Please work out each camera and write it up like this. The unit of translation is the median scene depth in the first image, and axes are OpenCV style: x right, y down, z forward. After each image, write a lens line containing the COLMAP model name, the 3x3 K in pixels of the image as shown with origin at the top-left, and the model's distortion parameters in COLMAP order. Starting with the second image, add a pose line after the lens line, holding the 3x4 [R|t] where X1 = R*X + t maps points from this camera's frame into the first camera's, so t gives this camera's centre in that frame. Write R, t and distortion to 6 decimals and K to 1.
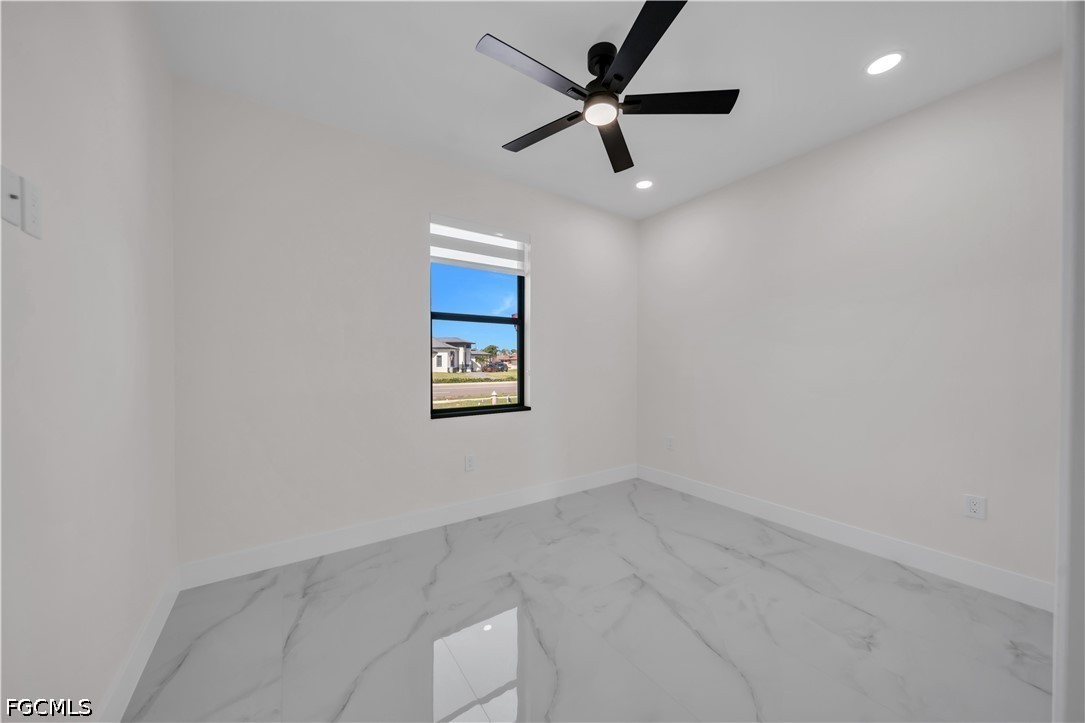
lens RADIAL K [[375.2, 0, 538.1], [0, 375.2, 359.8], [0, 0, 1]] dist [0.001463, -0.000128]
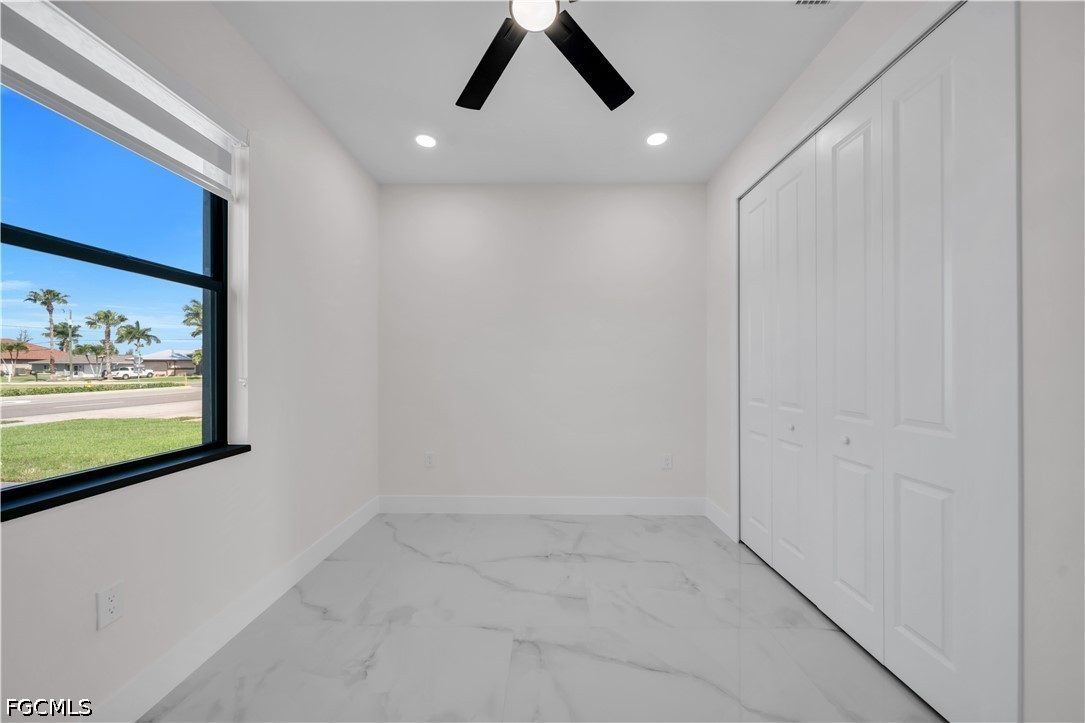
lens RADIAL K [[375.2, 0, 542.9], [0, 375.2, 365.7], [0, 0, 1]] dist [0.001463, -0.000128]
pose [[0.566025, 0.007057, 0.824358, -0.264050], [-0.011692, 0.999932, -0.000532, 0.006421], [-0.824305, -0.009337, 0.566069, 0.393343]]
